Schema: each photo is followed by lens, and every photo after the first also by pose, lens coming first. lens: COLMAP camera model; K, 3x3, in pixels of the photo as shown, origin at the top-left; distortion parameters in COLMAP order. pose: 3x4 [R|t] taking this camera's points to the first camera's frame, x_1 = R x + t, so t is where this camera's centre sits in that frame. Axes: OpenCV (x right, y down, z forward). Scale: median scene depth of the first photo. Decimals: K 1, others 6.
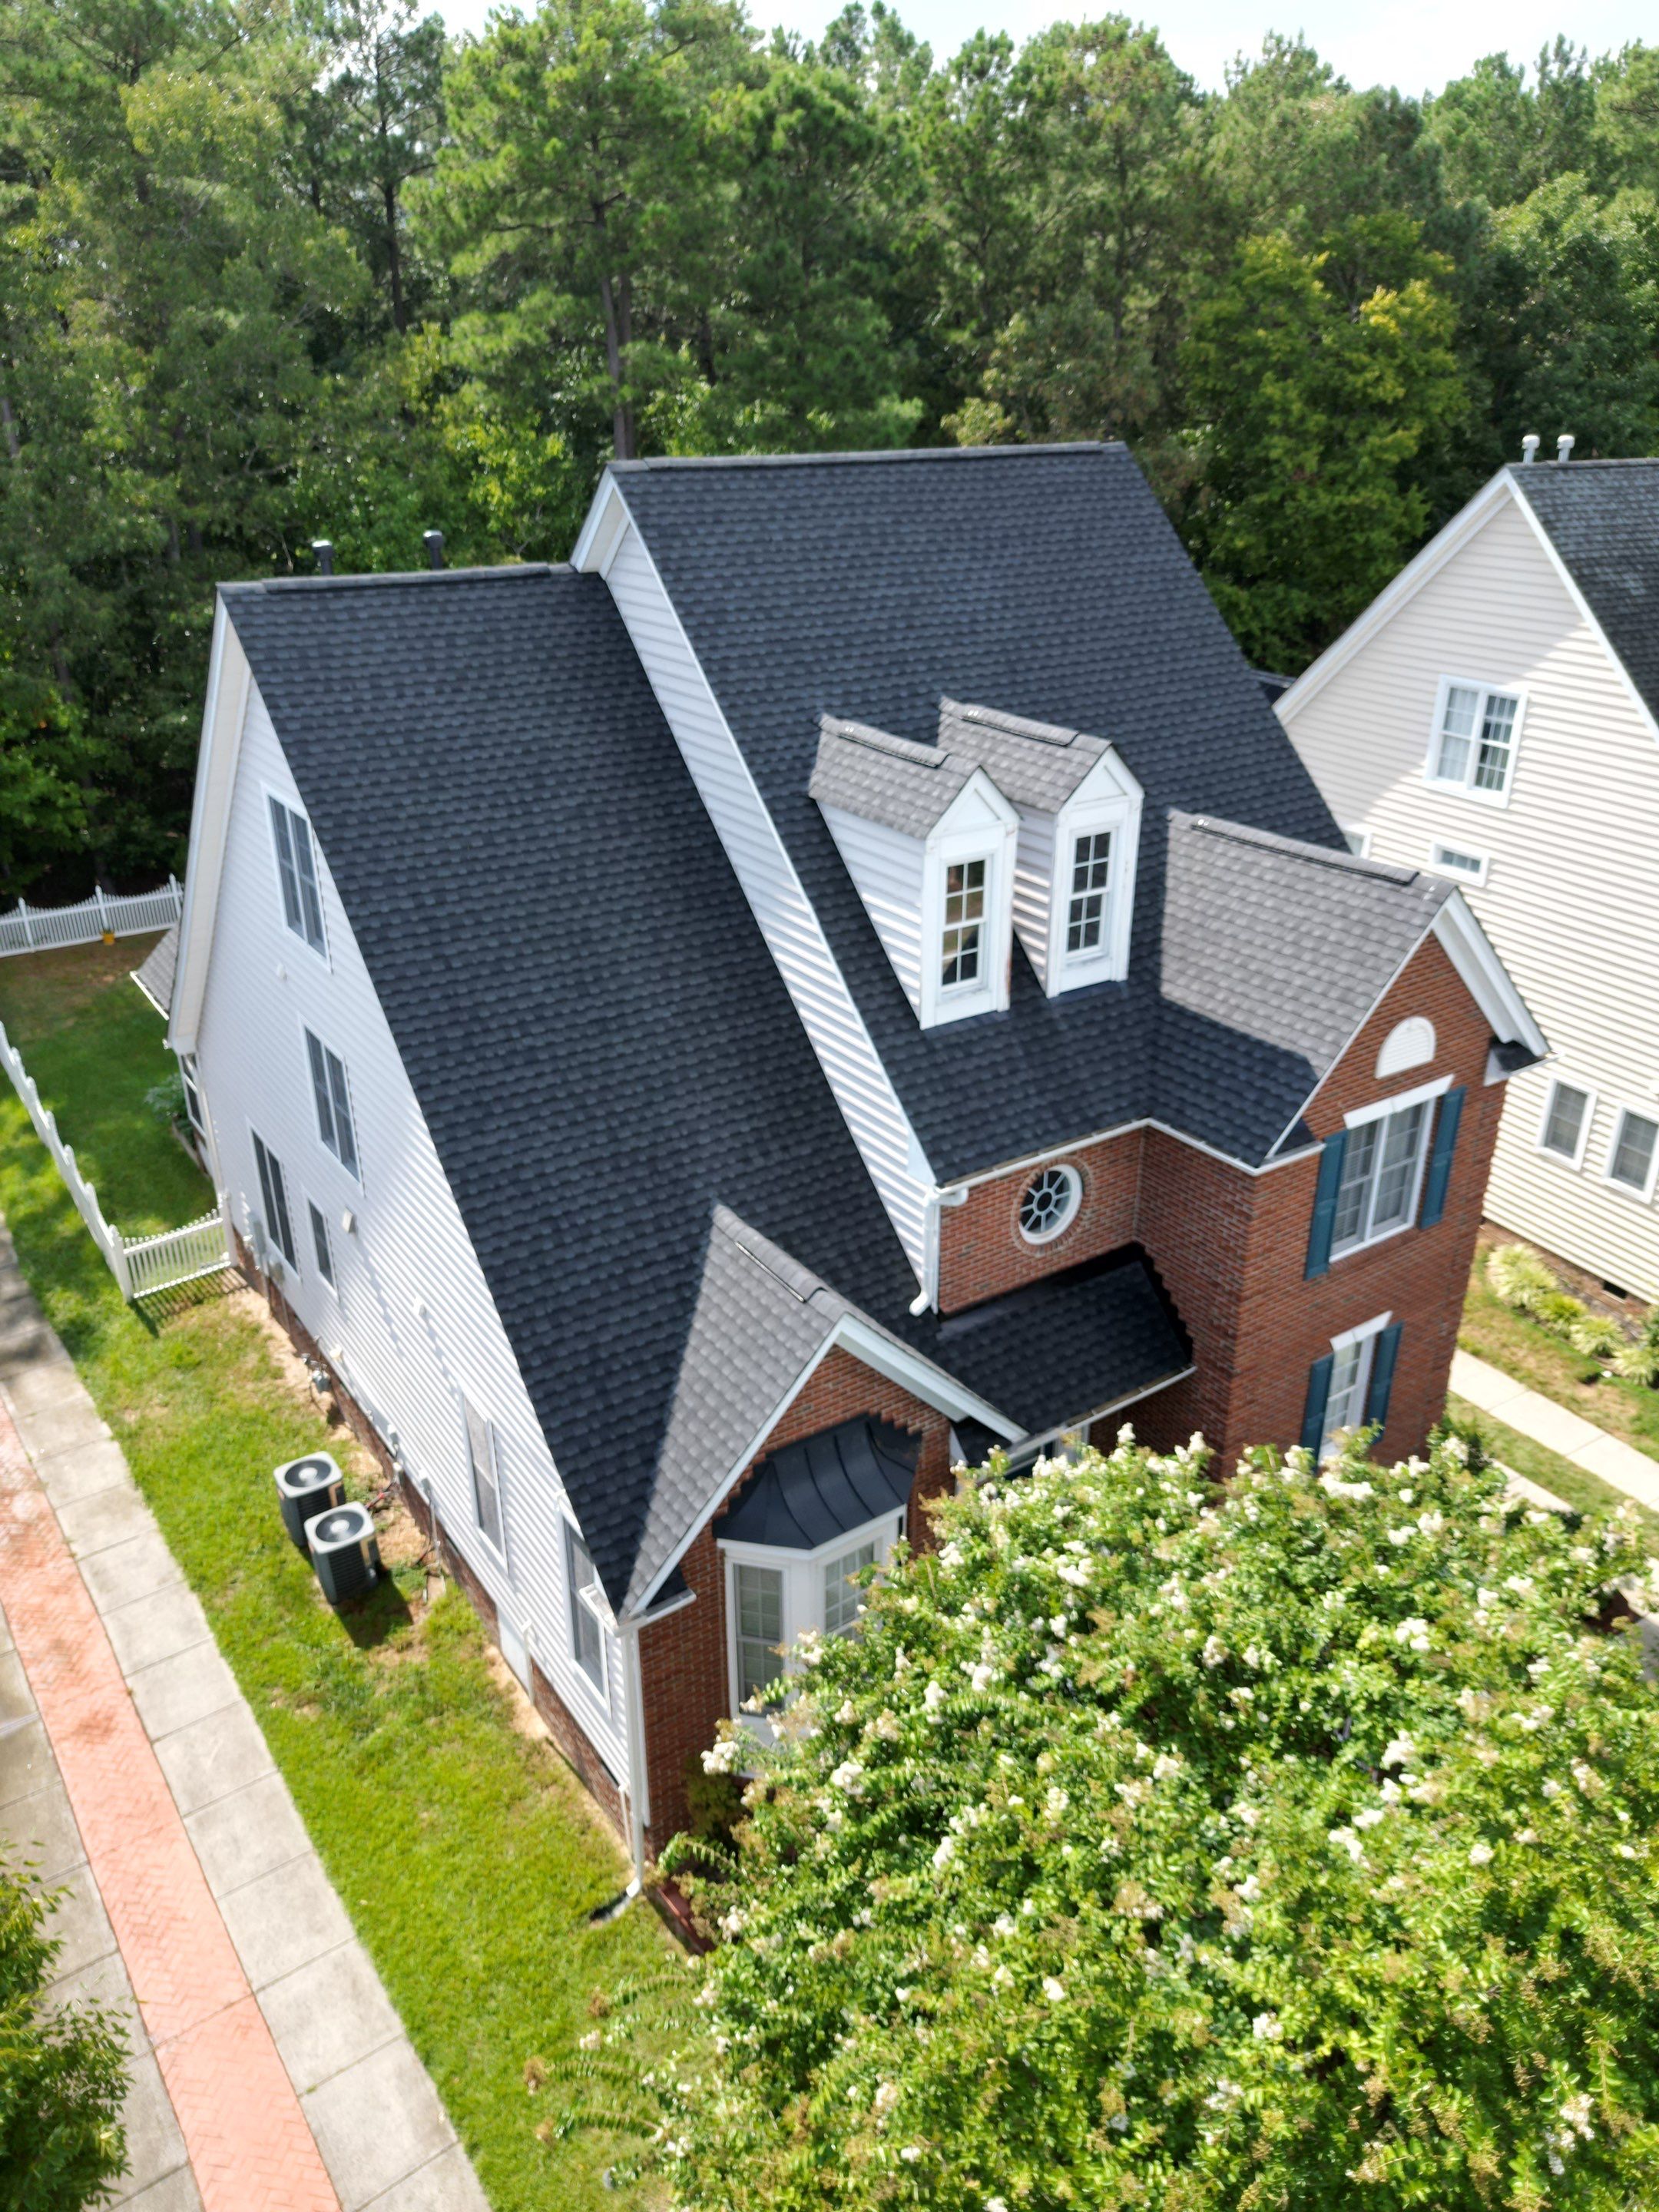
lens RADIAL K [[1529.1, 0, 827.0], [0, 1529.1, 1104.4], [0, 0, 1]] dist [0.064854, -0.053011]
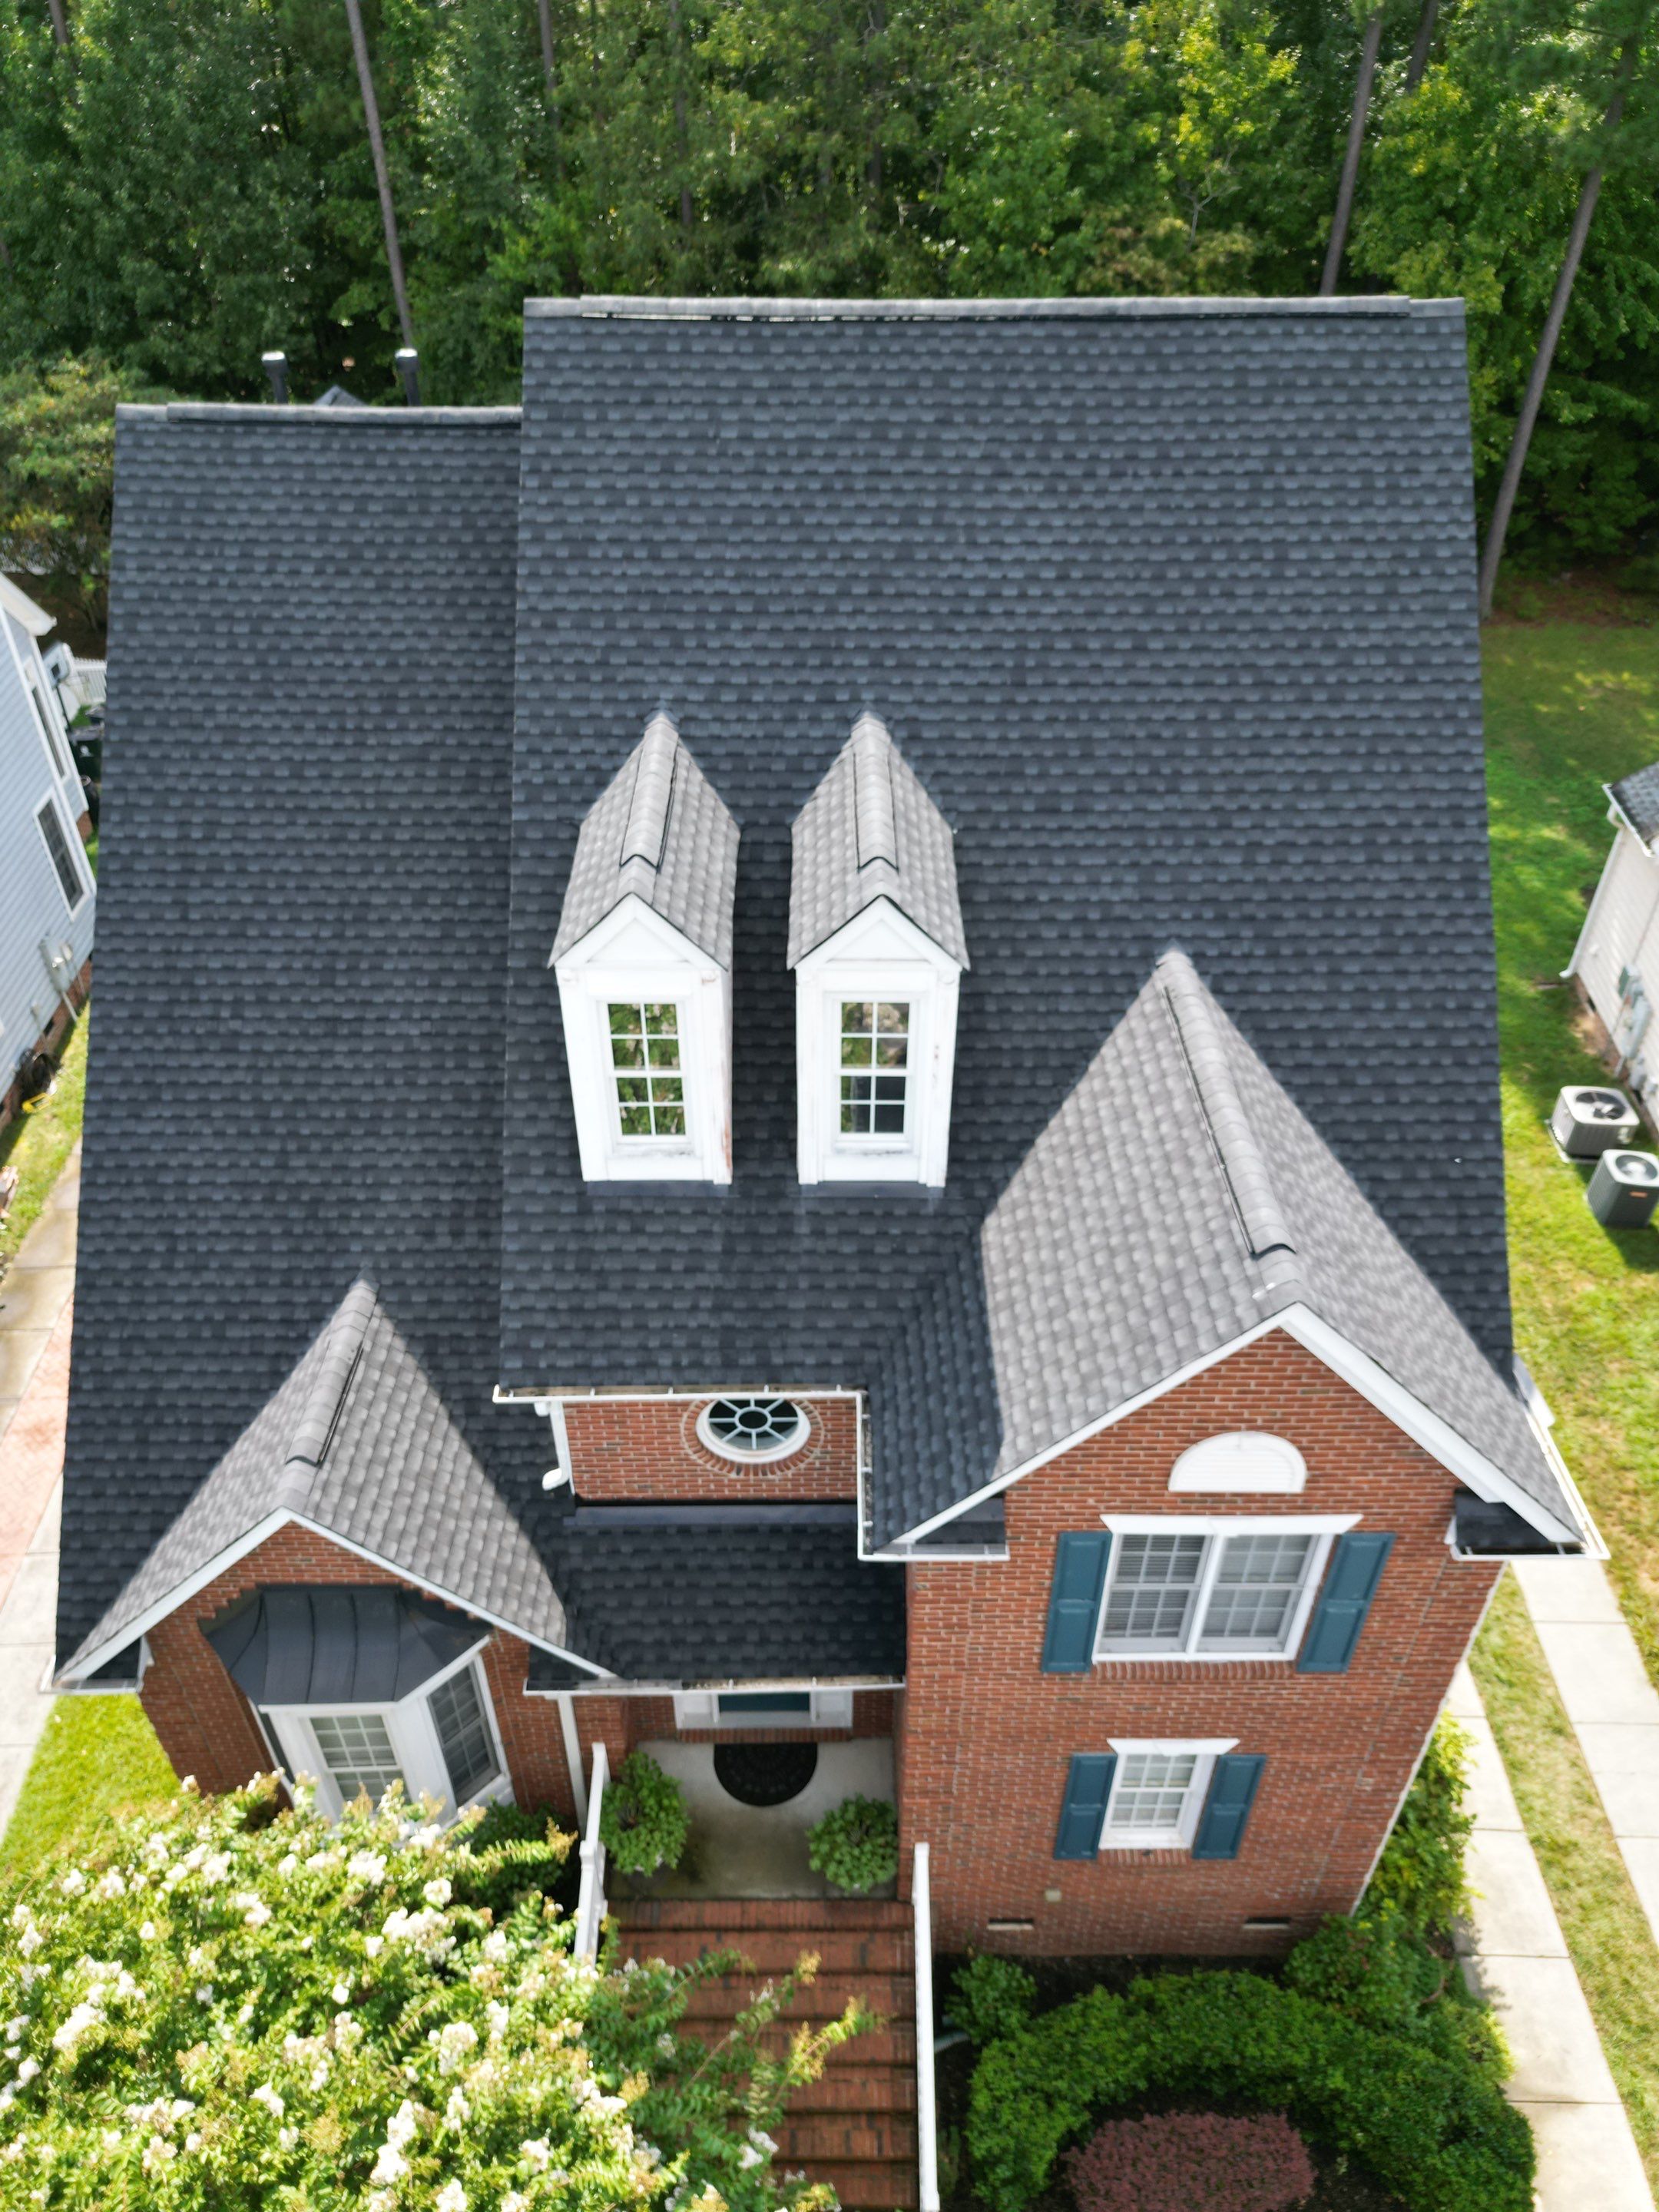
lens RADIAL K [[1529.1, 0, 836.8], [0, 1529.1, 1103.6], [0, 0, 1]] dist [0.064854, -0.053011]
pose [[0.832915, 0.350571, -0.428196, 0.453007], [-0.241746, 0.926516, 0.288317, -0.316073], [0.497806, -0.136629, 0.856459, 0.388163]]
